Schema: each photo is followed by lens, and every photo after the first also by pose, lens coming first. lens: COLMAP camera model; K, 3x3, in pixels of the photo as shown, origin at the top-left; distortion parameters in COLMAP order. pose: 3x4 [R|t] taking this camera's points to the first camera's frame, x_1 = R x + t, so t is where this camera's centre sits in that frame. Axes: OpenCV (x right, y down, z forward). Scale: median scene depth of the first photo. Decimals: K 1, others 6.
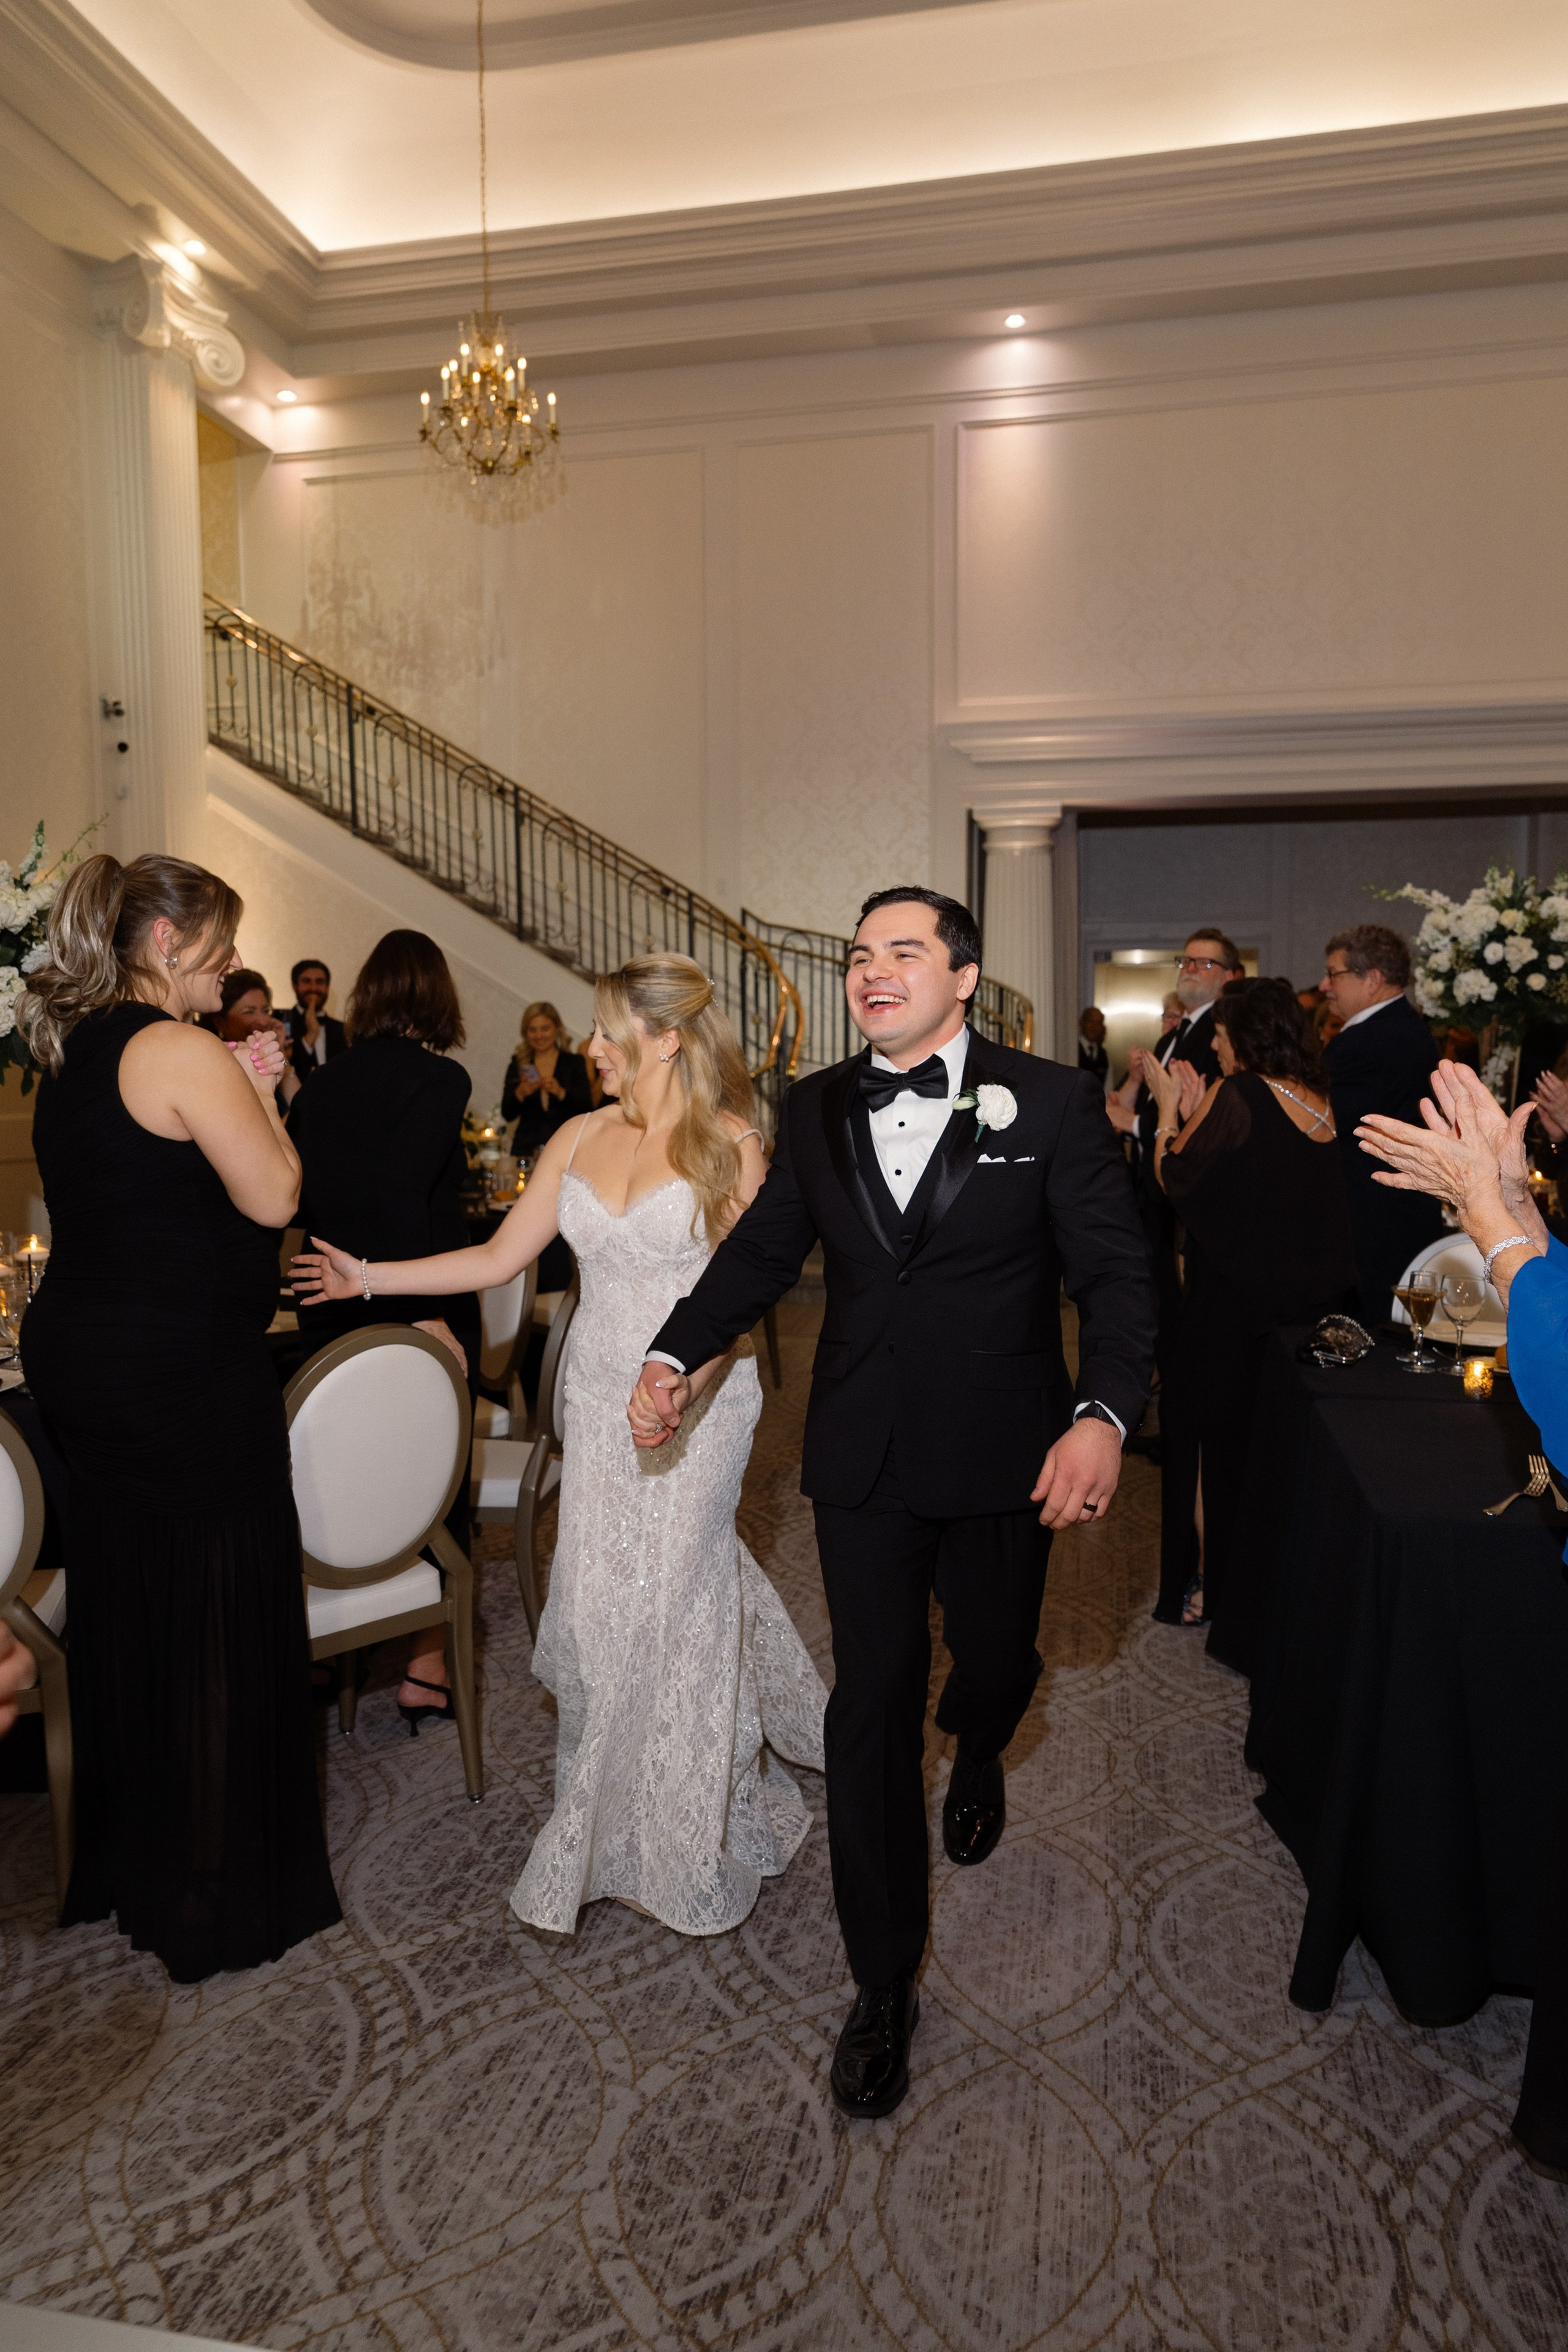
lens RADIAL K [[1576.6, 0, 776.9], [0, 1576.6, 1188.8], [0, 0, 1]] dist [-0.013210, 0.011994]
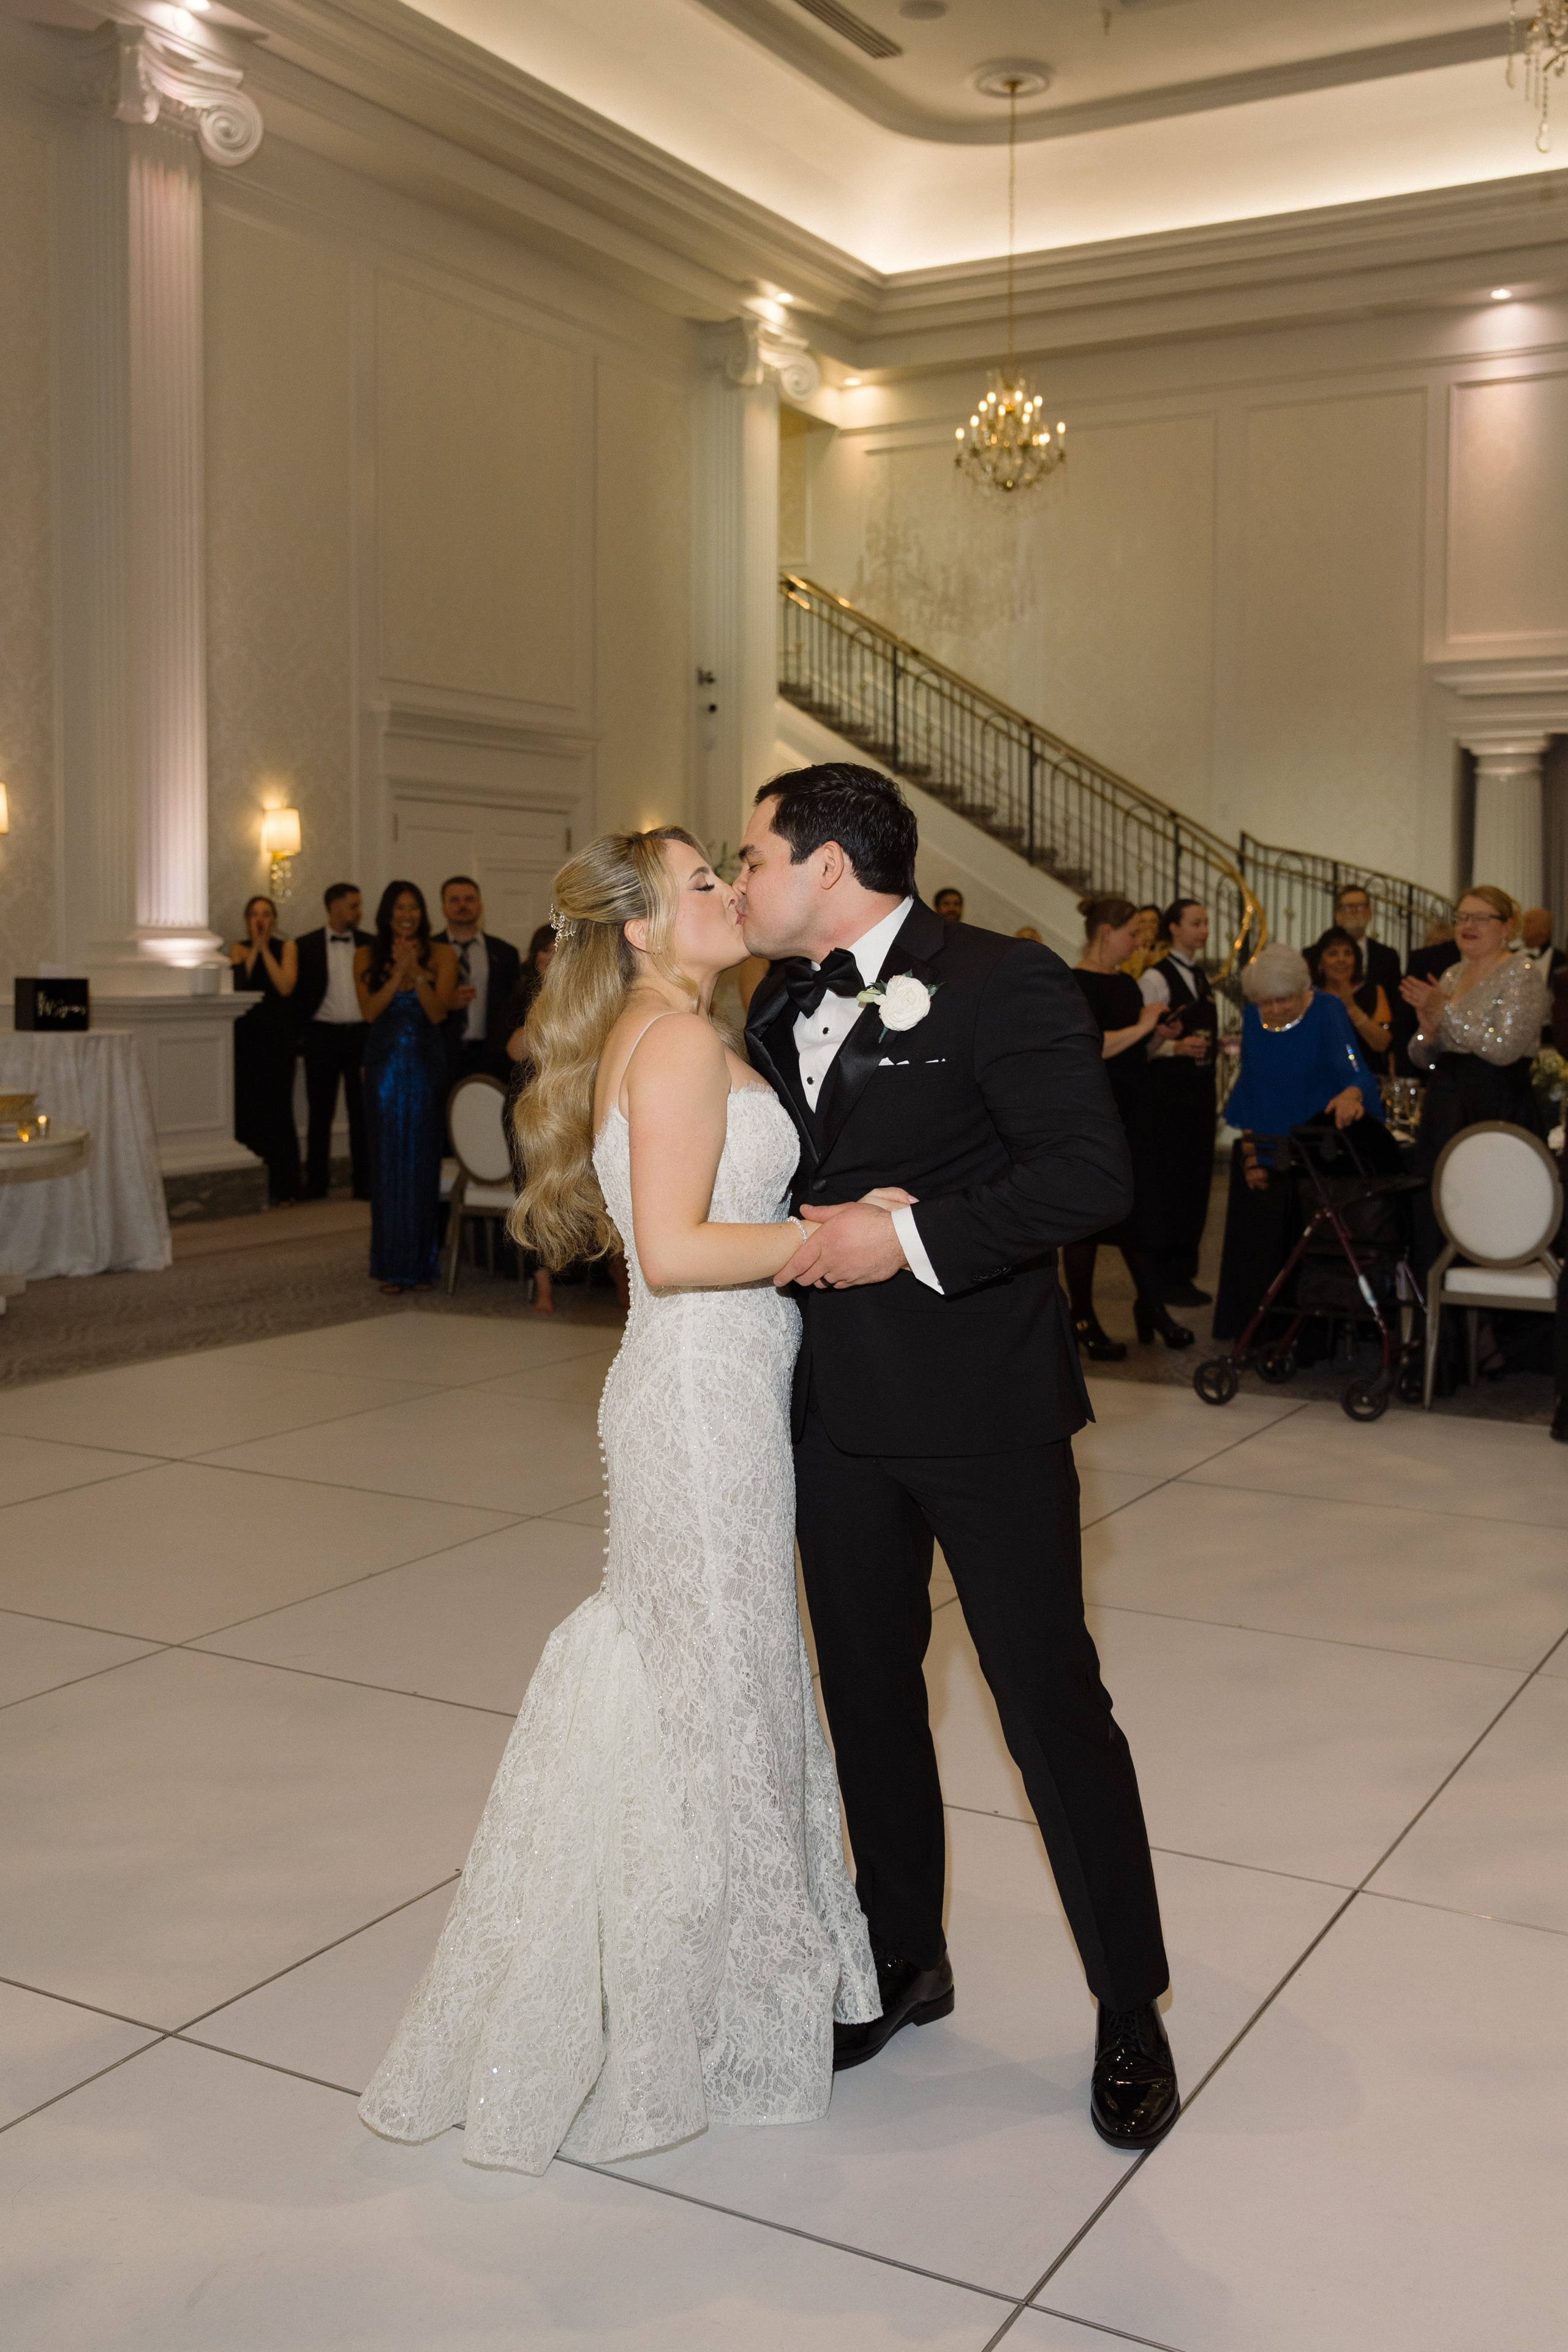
lens RADIAL K [[2268.1, 0, 818.8], [0, 2268.1, 1055.2], [0, 0, 1]] dist [0.001088, 0.000000]
pose [[0.954808, 0.024963, -0.296173, 0.173901], [-0.038733, 0.998420, -0.040717, 0.051306], [0.294688, 0.050349, 0.954266, -0.585445]]
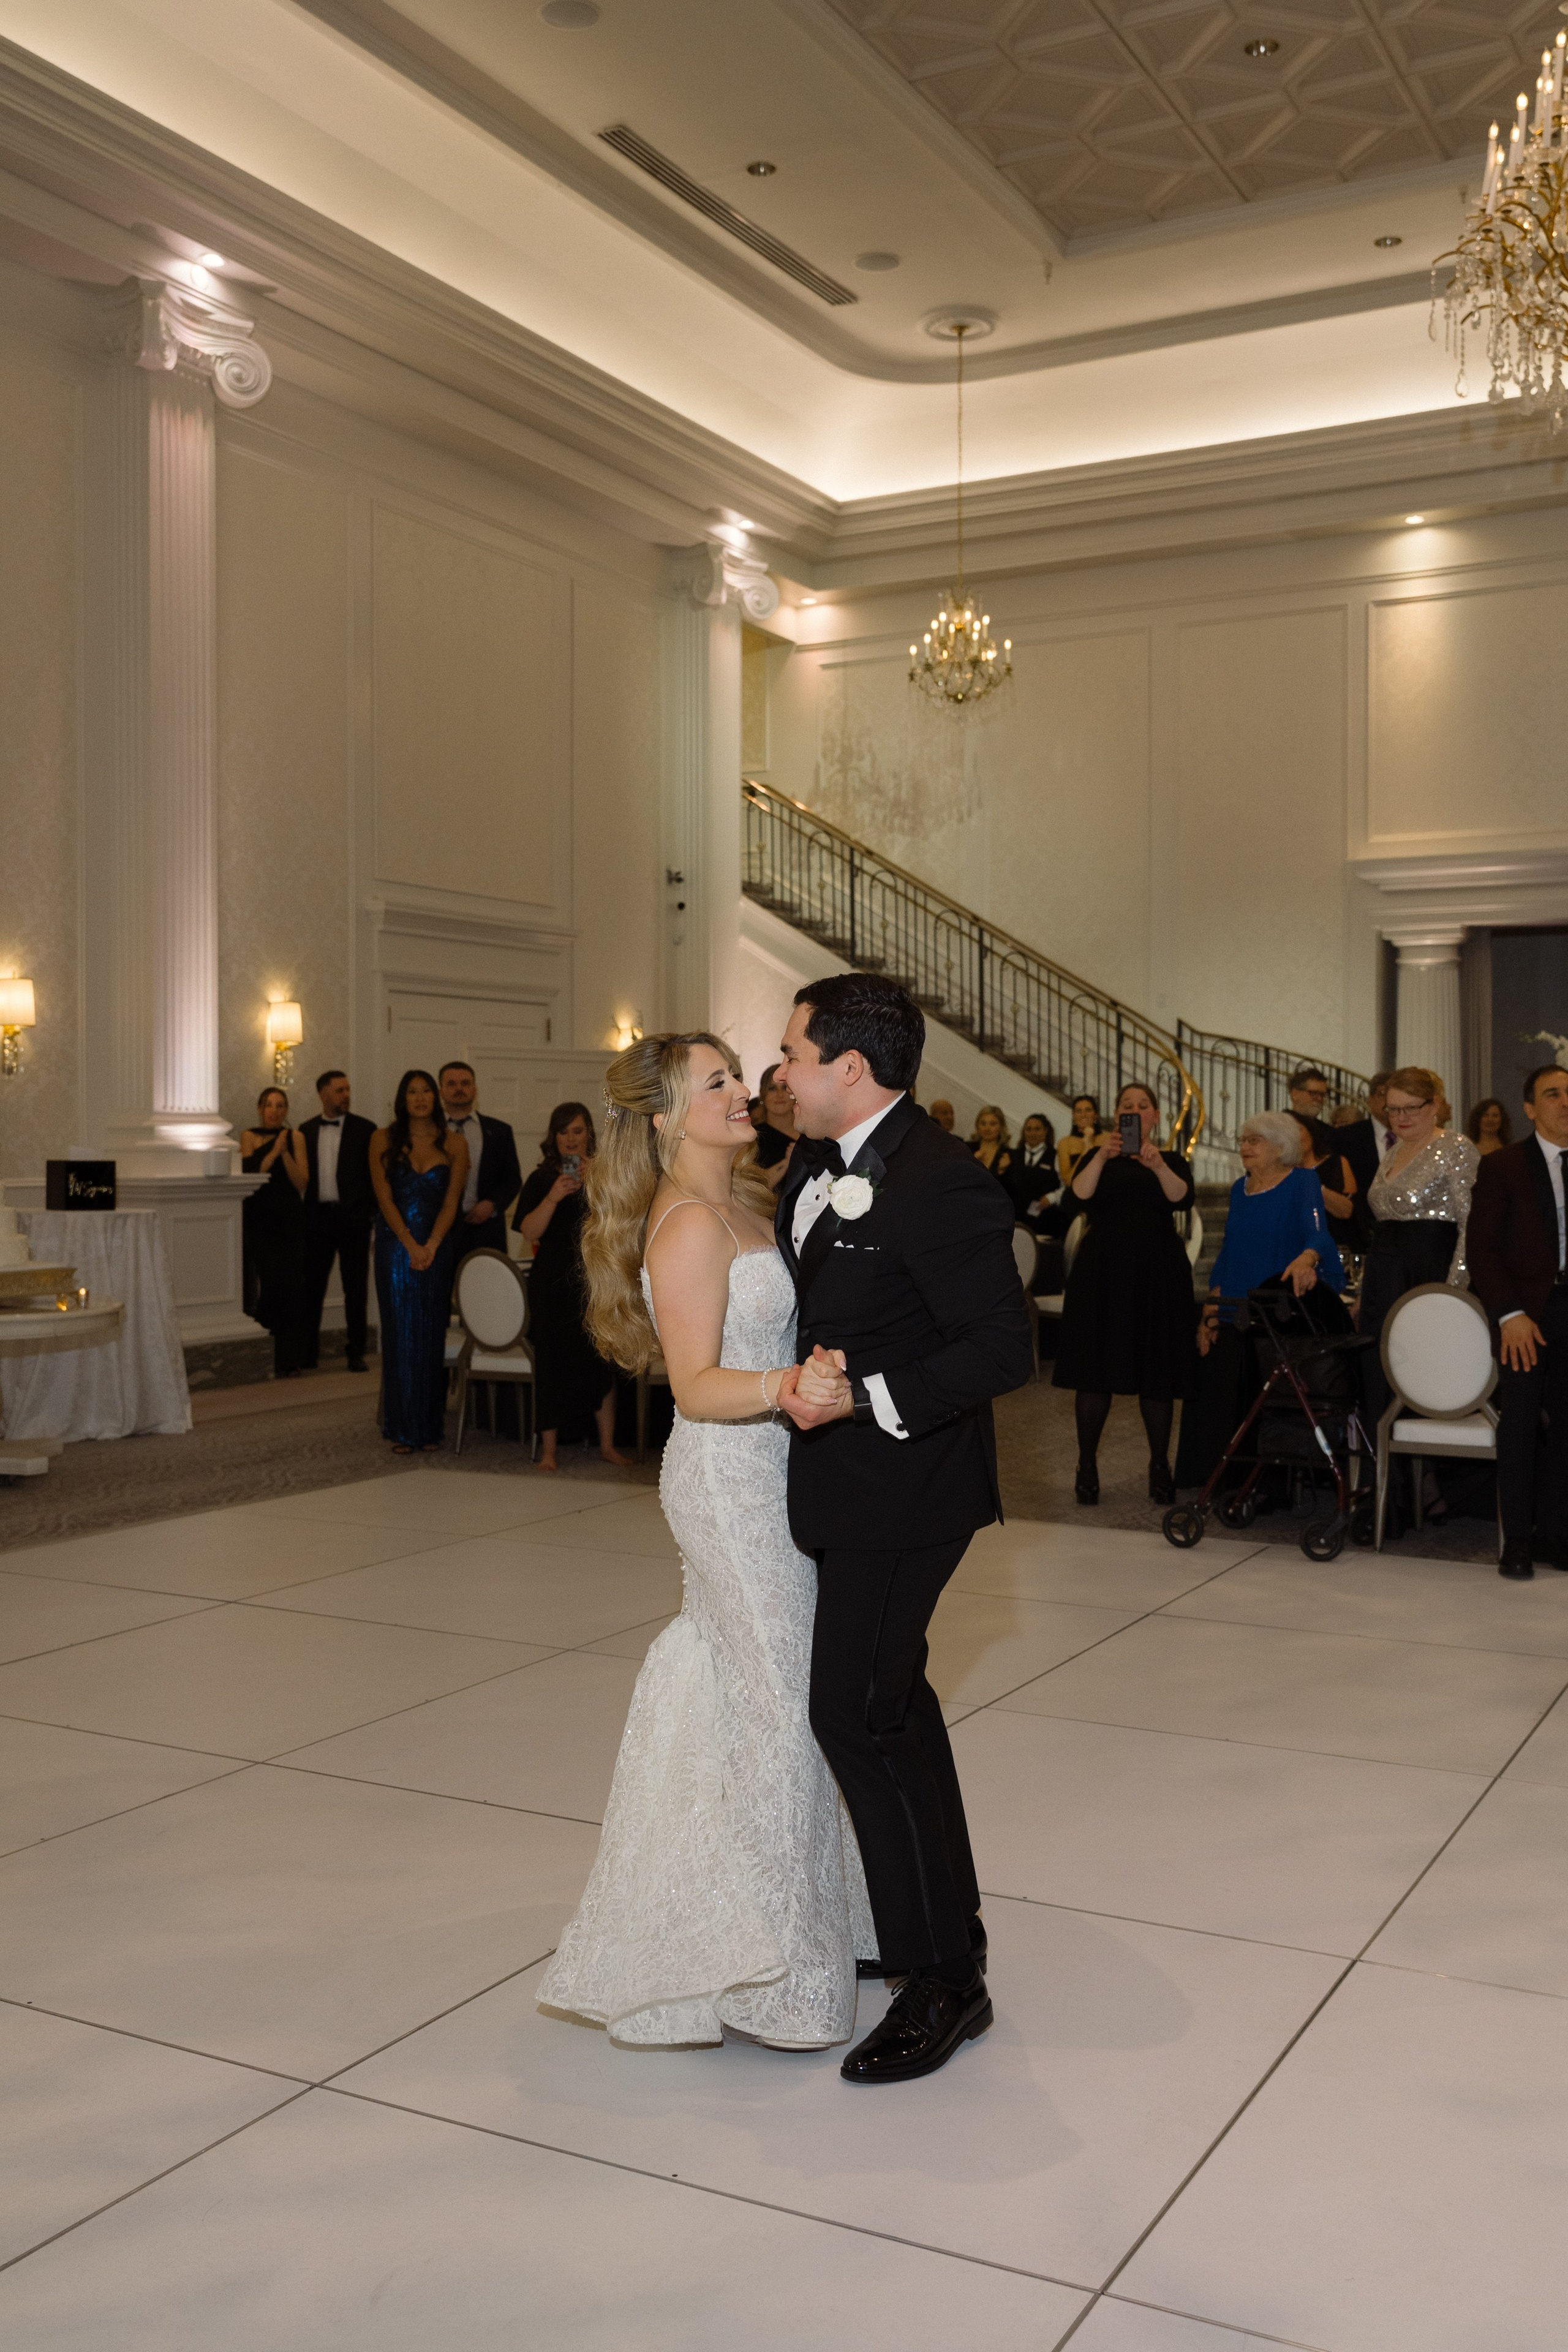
lens RADIAL K [[2173.5, 0, 774.0], [0, 2173.5, 1167.3], [0, 0, 1]] dist [-0.002628, 0.000000]
pose [[0.956946, 0.010580, -0.290074, 0.164766], [-0.032921, 0.996843, -0.072247, 0.056049], [0.288394, 0.078686, 0.954273, -0.615601]]
